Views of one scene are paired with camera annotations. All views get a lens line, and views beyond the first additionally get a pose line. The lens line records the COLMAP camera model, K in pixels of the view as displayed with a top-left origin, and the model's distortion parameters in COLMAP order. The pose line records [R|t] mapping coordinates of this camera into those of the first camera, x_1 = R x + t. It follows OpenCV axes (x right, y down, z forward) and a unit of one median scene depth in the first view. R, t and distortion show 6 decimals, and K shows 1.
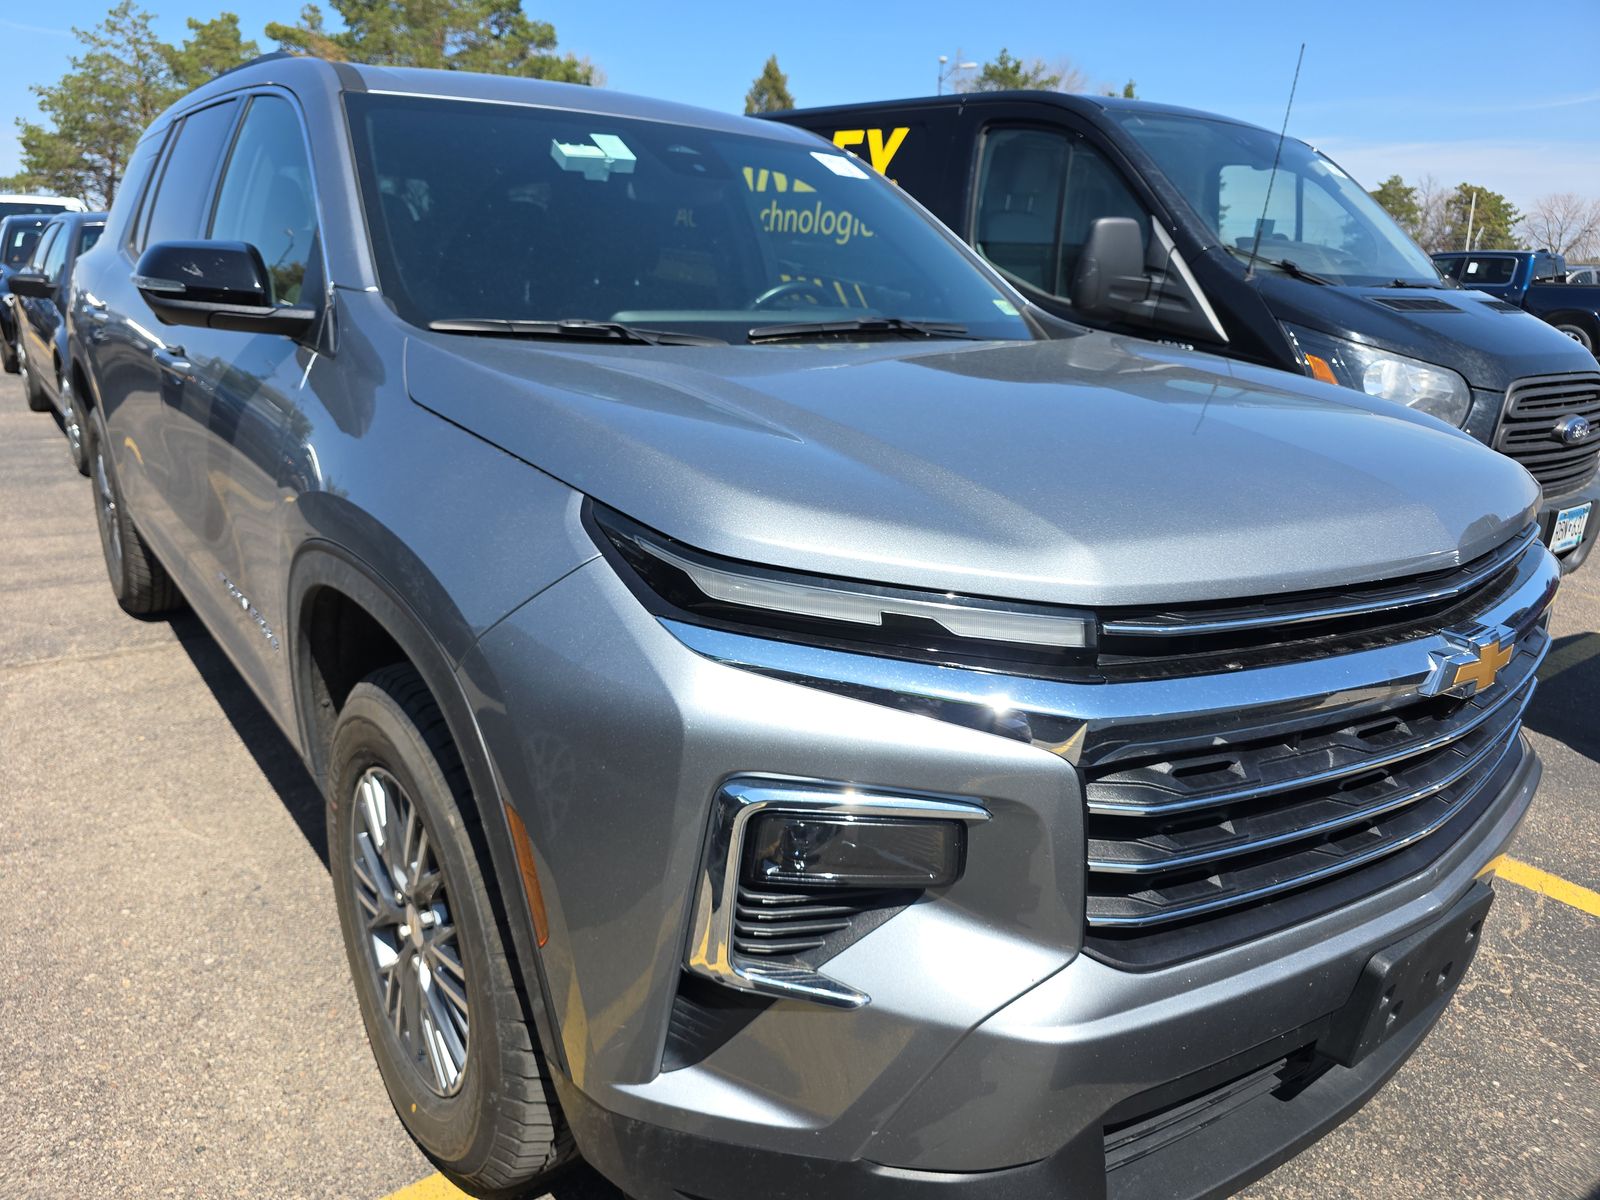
lens RADIAL K [[1053.7, 0, 799.7], [0, 1053.7, 597.6], [0, 0, 1]] dist [0.036321, -0.035159]
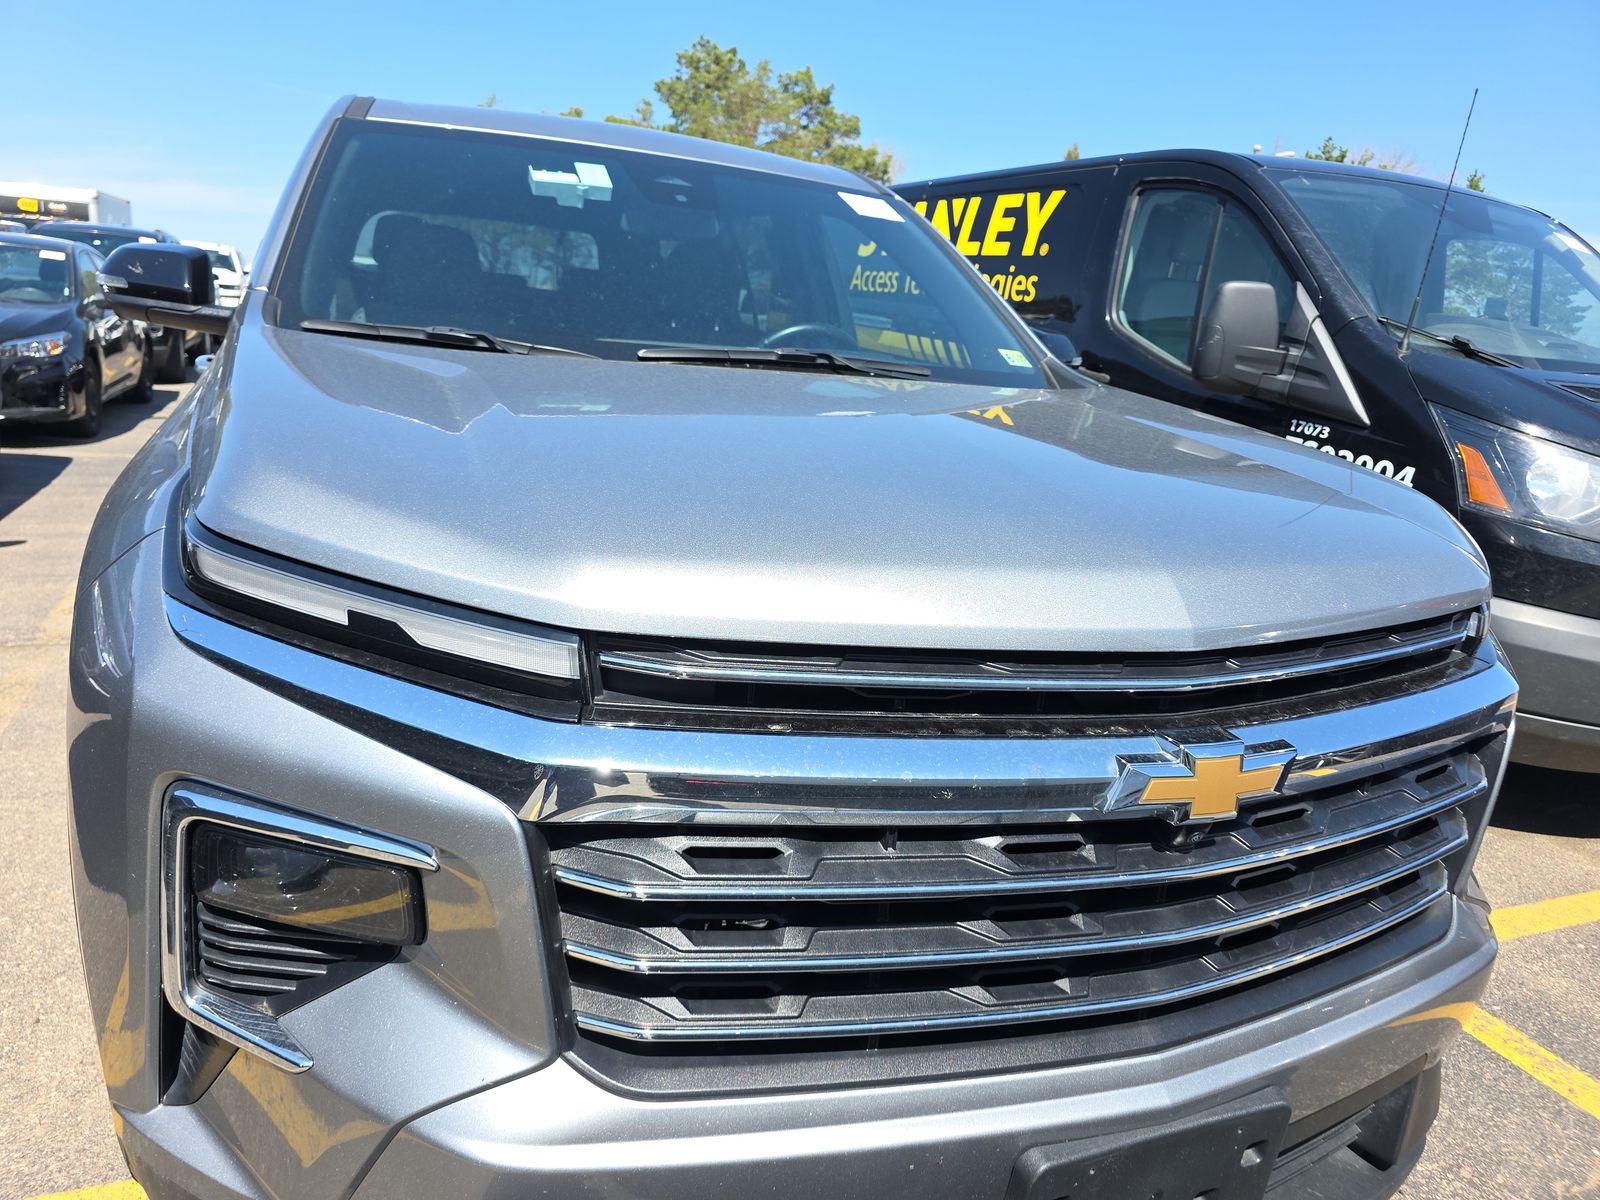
lens RADIAL K [[1053.7, 0, 888.1], [0, 1053.7, 606.0], [0, 0, 1]] dist [0.036321, -0.035159]
pose [[0.967254, 0.099225, -0.233610, 0.235289], [-0.116348, 0.991354, -0.060659, 0.003660], [0.225571, 0.085852, 0.970437, 0.082194]]
